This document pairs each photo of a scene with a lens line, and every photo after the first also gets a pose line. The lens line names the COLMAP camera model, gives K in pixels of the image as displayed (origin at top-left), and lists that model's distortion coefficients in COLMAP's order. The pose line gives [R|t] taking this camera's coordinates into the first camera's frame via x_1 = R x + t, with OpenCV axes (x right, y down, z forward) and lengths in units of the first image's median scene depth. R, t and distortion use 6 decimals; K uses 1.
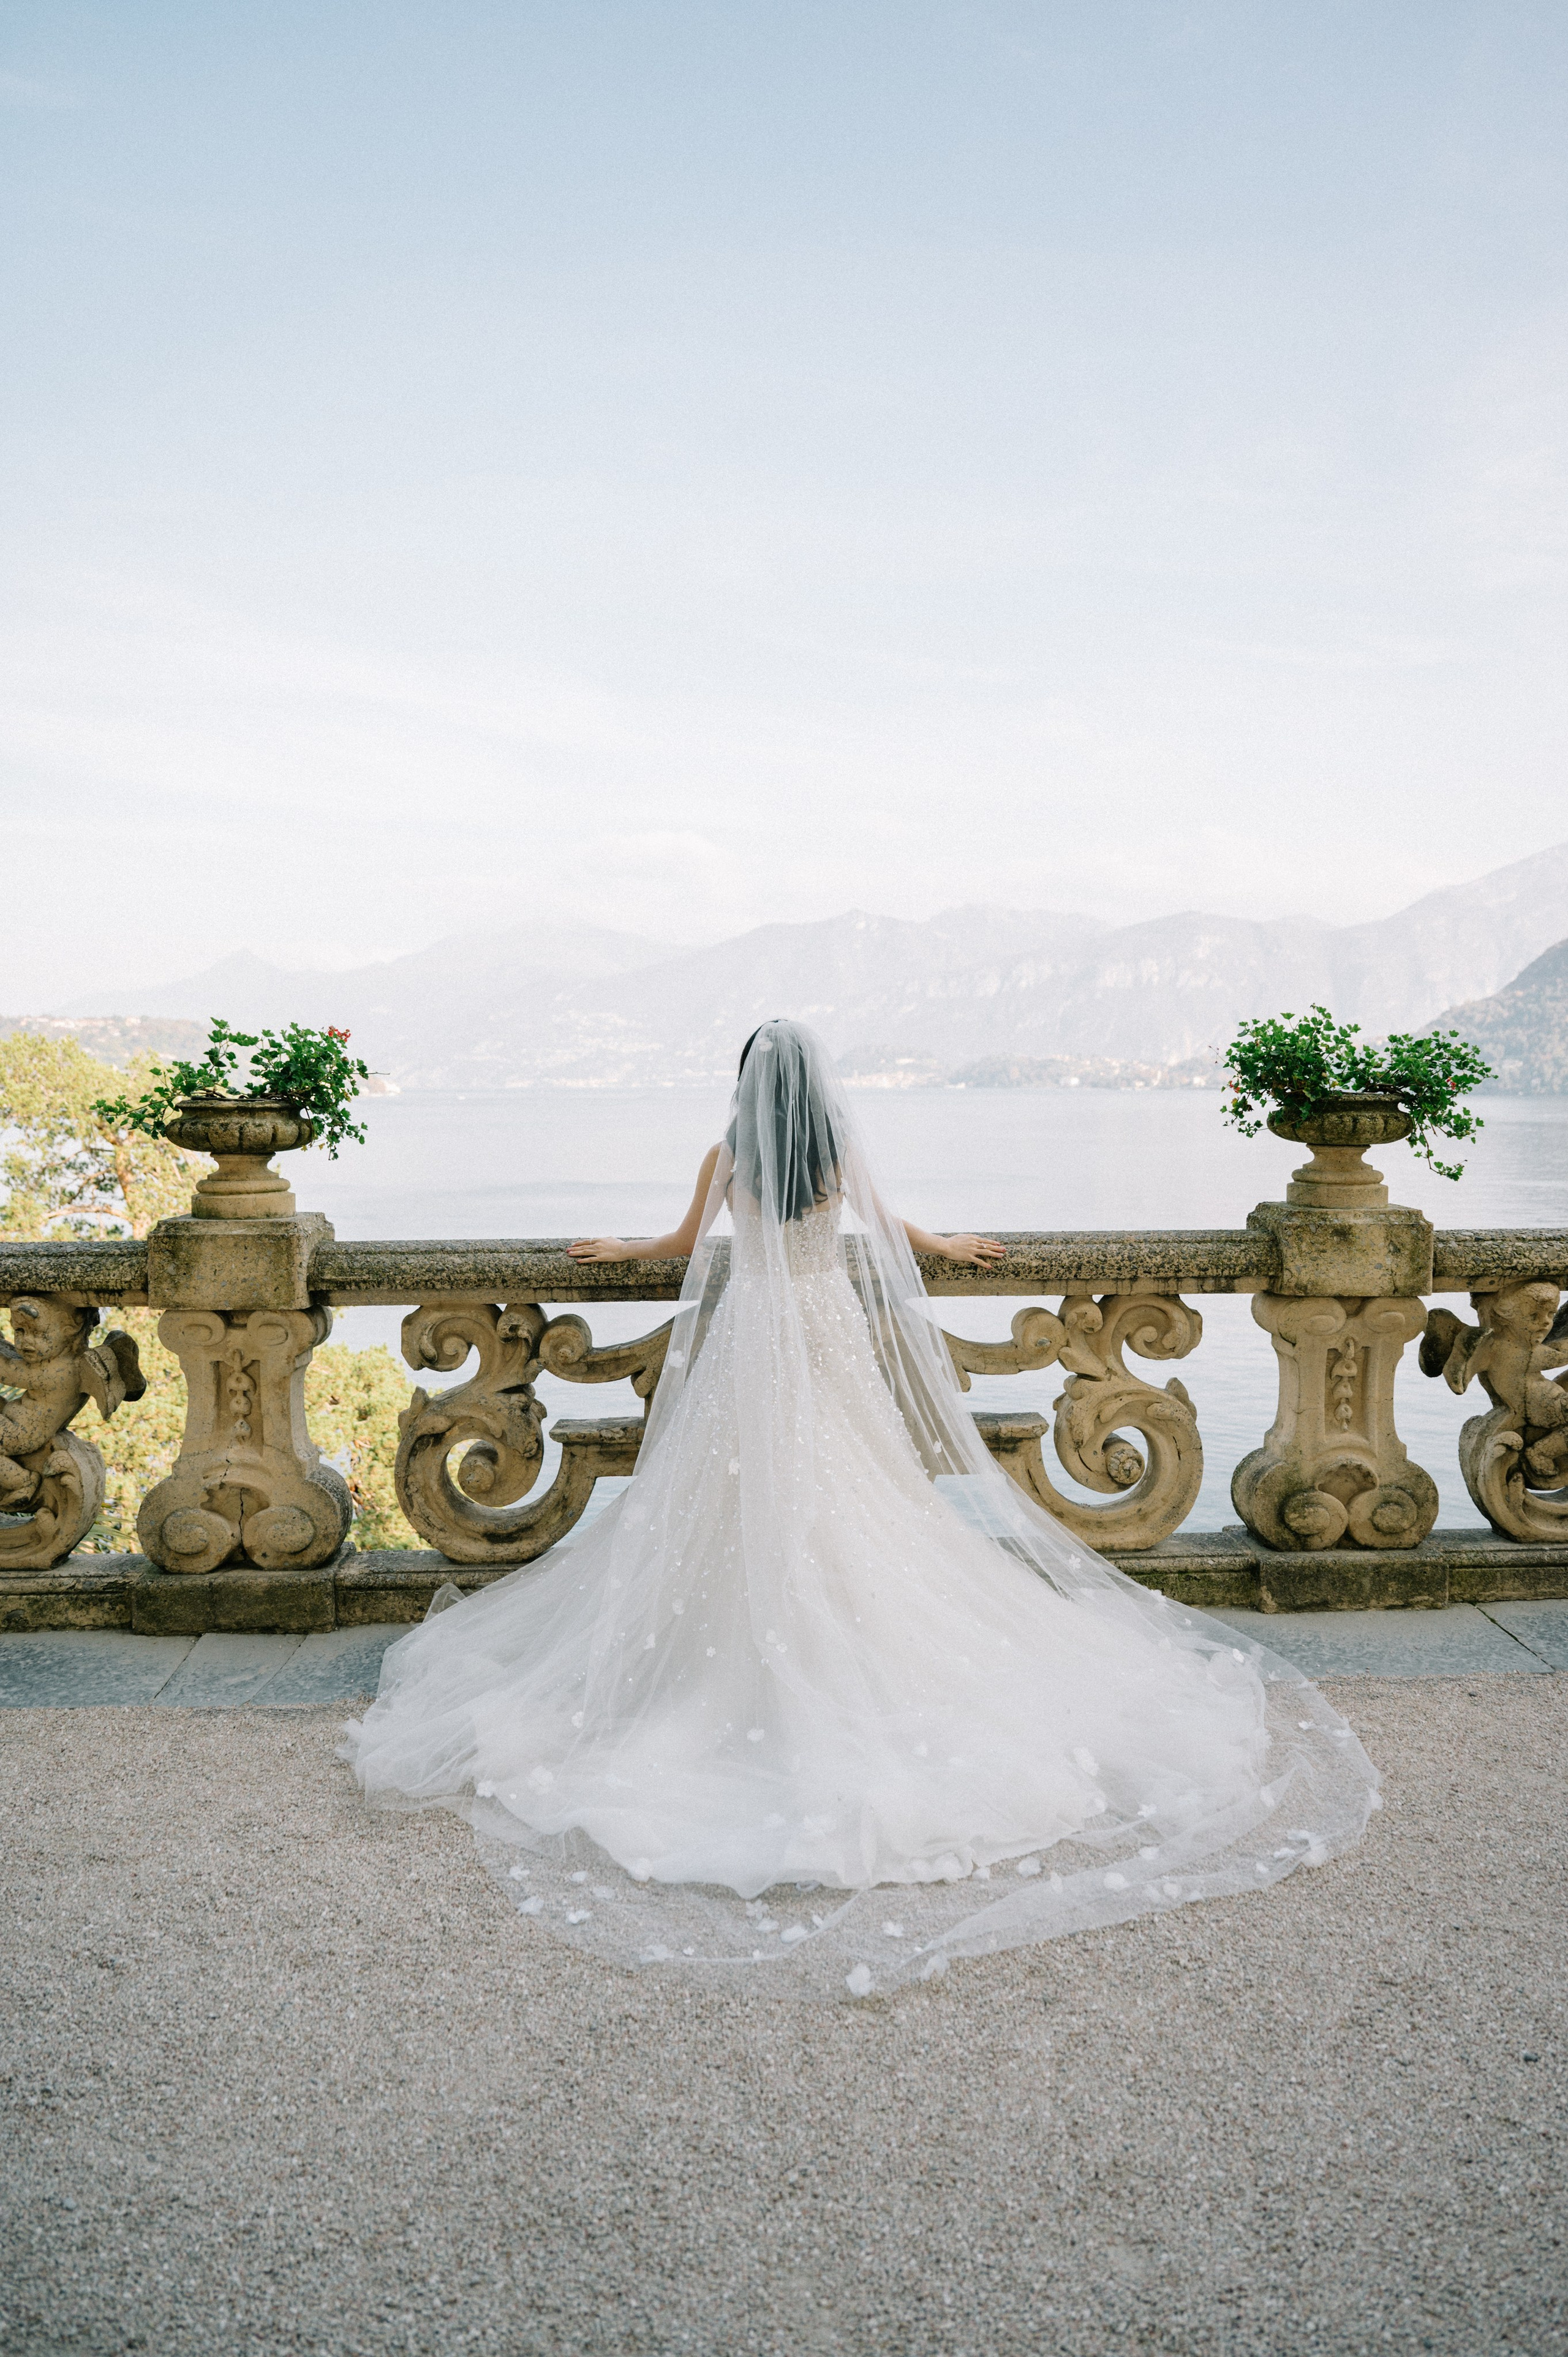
lens RADIAL K [[1590.6, 0, 773.1], [0, 1590.6, 1185.5], [0, 0, 1]] dist [-0.002929, 0.003653]
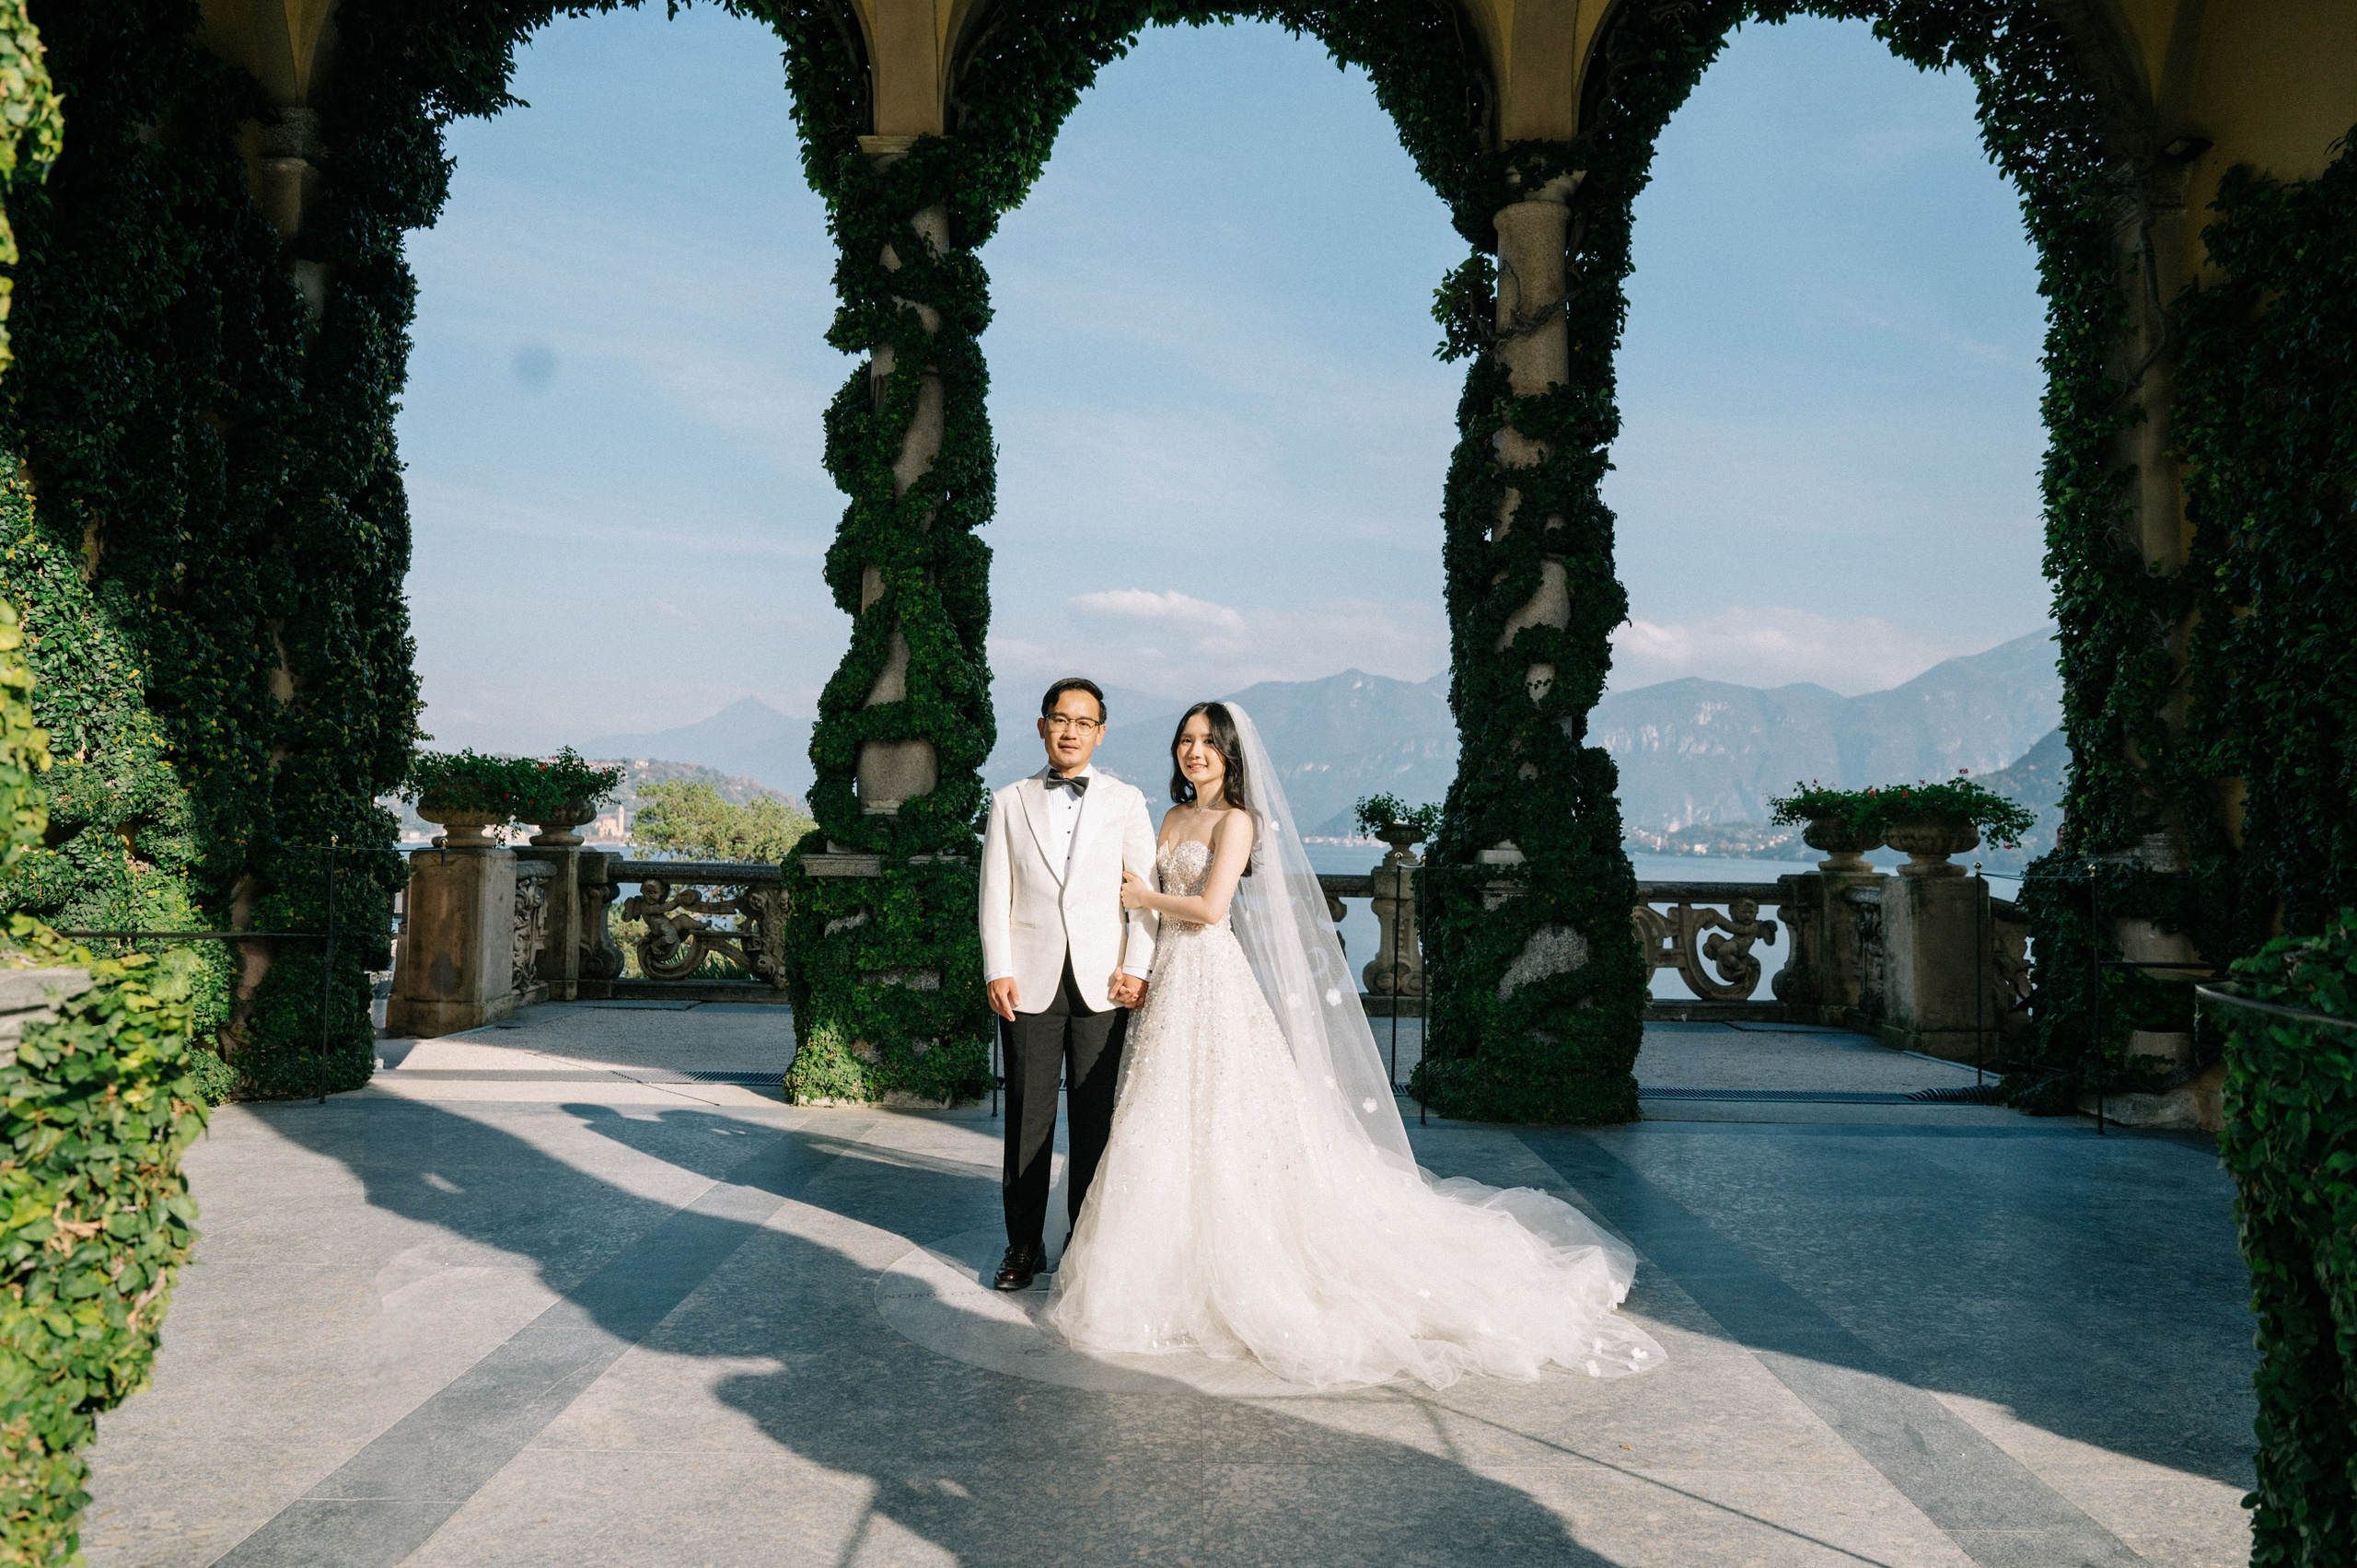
lens RADIAL K [[1590.7, 0, 1181.7], [0, 1590.7, 777.7], [0, 0, 1]] dist [-0.002929, 0.003653]
pose [[0.998230, 0.023897, -0.054463, 0.133389], [-0.029339, 0.994411, -0.101424, 0.148930], [0.051735, 0.102843, 0.993351, -1.727033]]
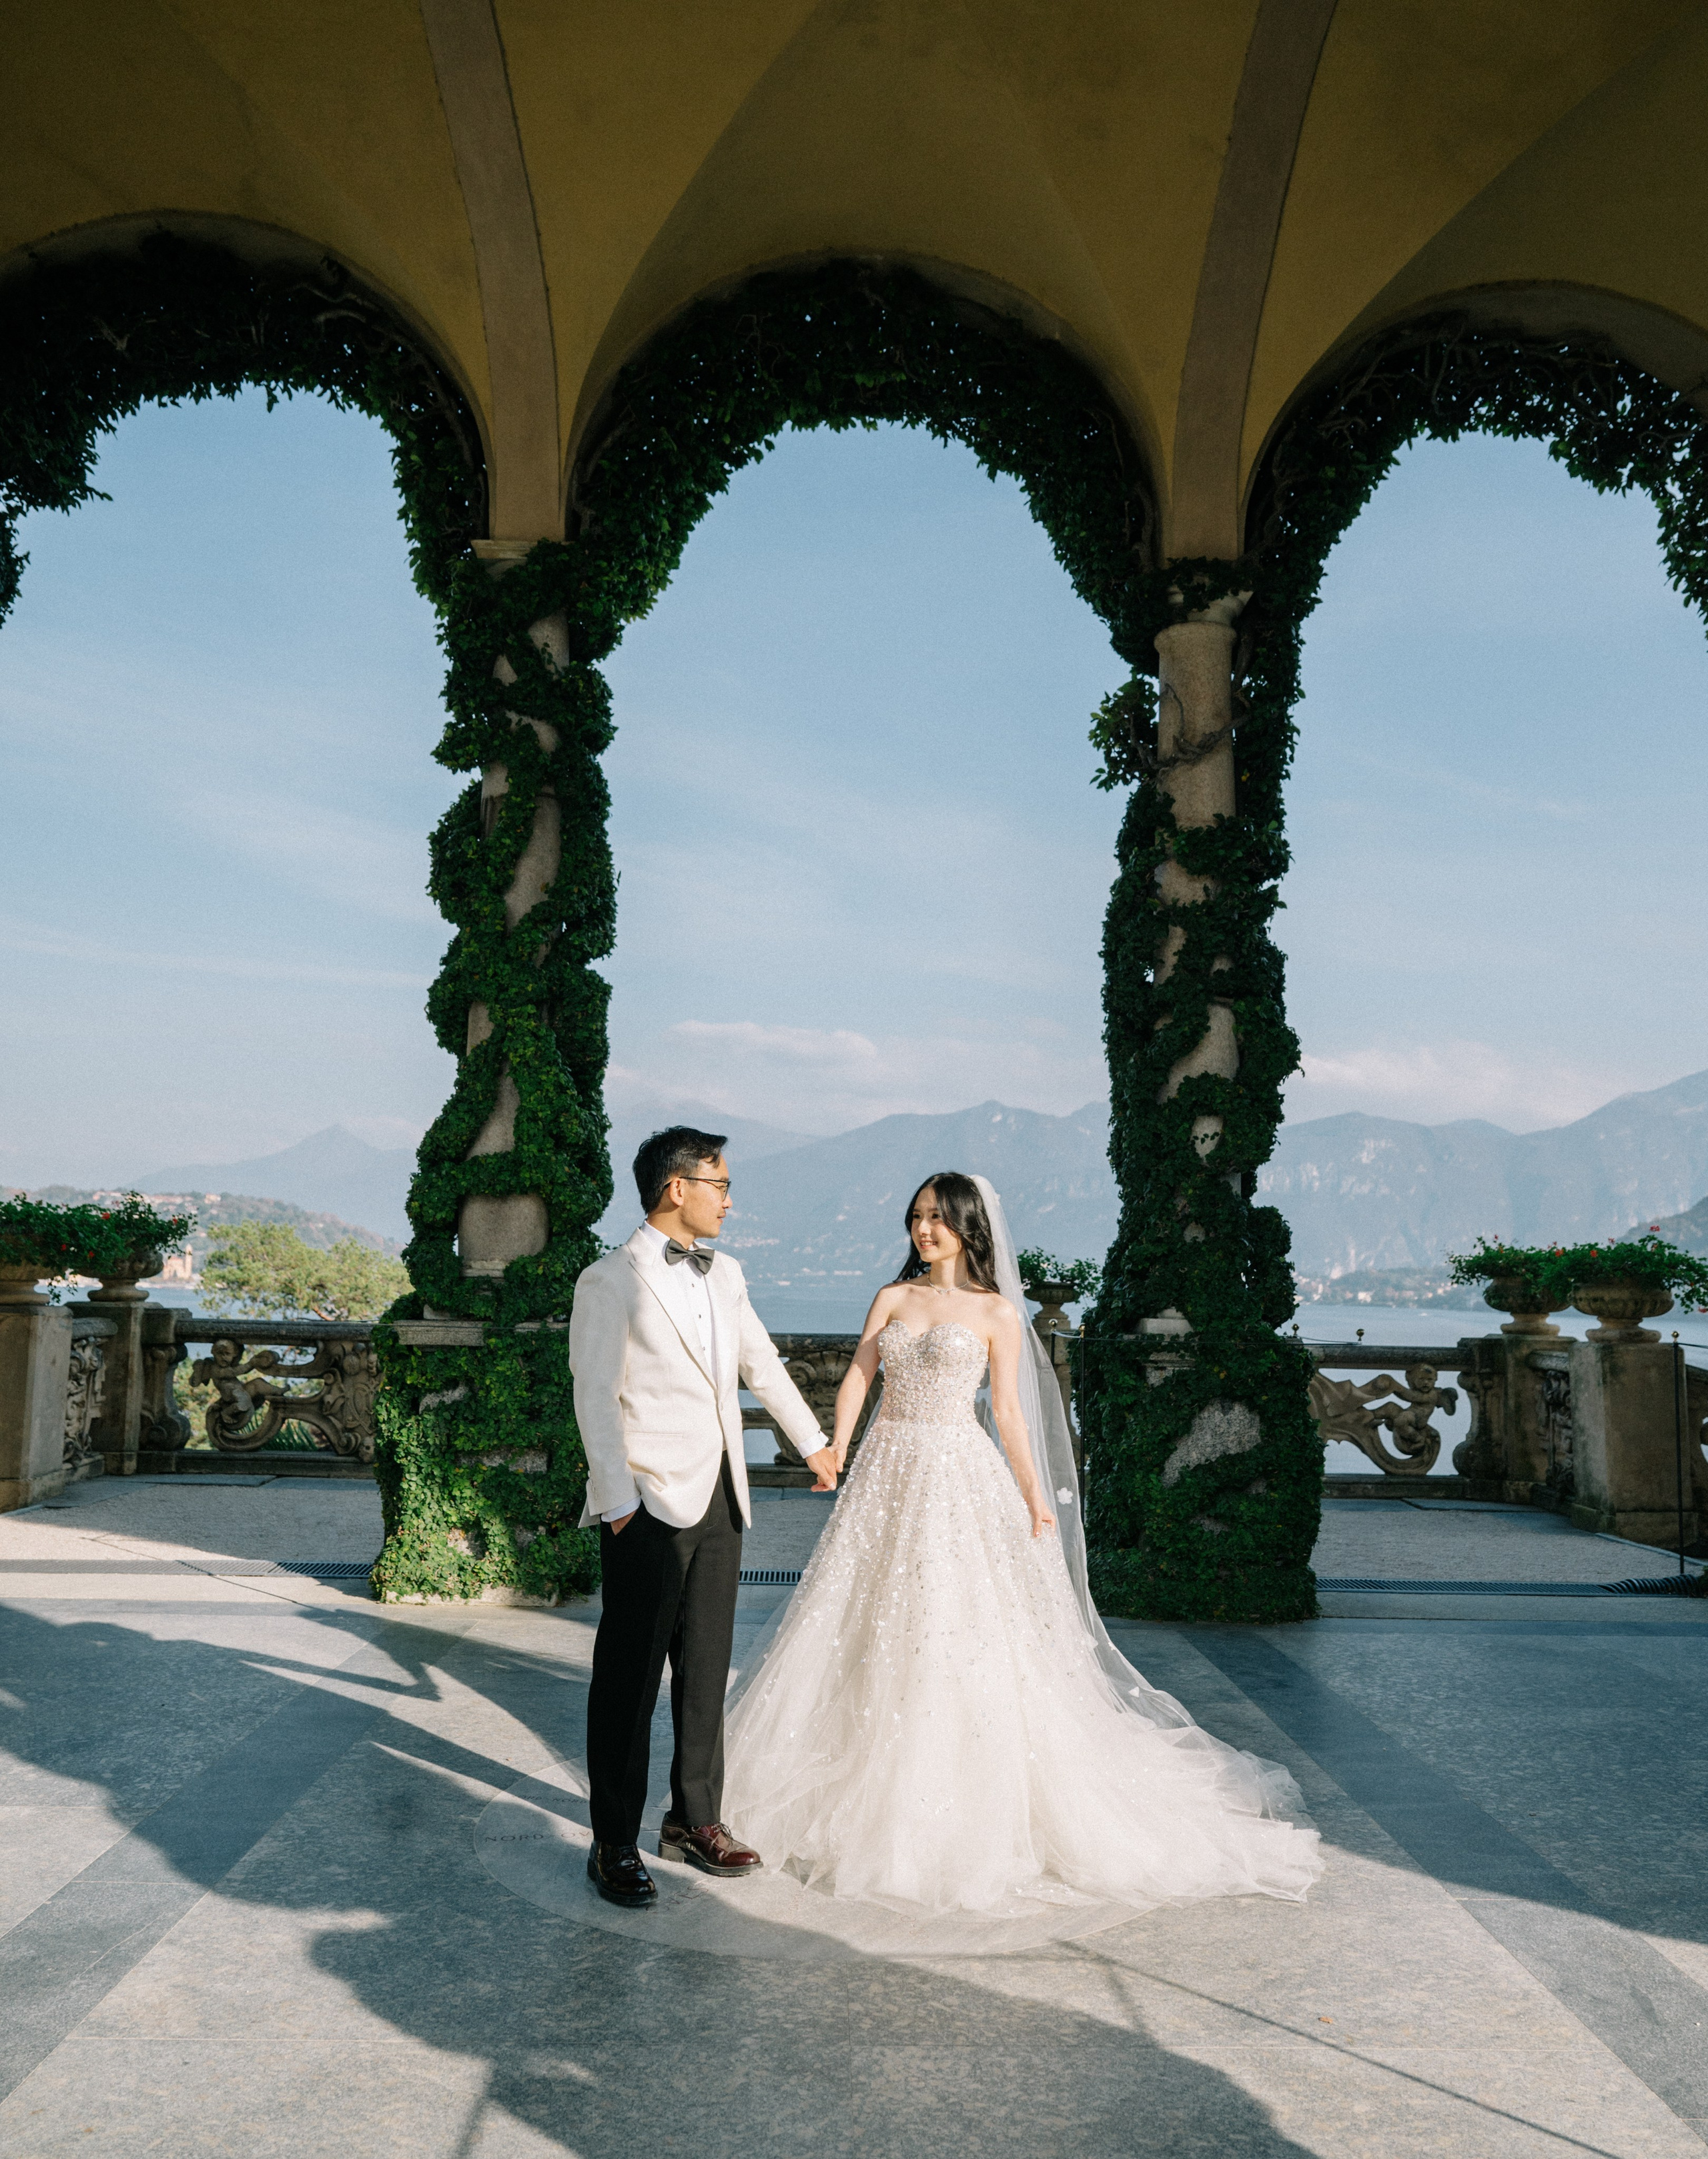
lens RADIAL K [[1725.1, 0, 869.2], [0, 1725.1, 1127.0], [0, 0, 1]] dist [-0.005613, 0.011397]
pose [[0.999400, 0.028374, -0.019844, 0.121625], [-0.031103, 0.987508, -0.154469, 0.128402], [0.015213, 0.154993, 0.987798, -1.714779]]
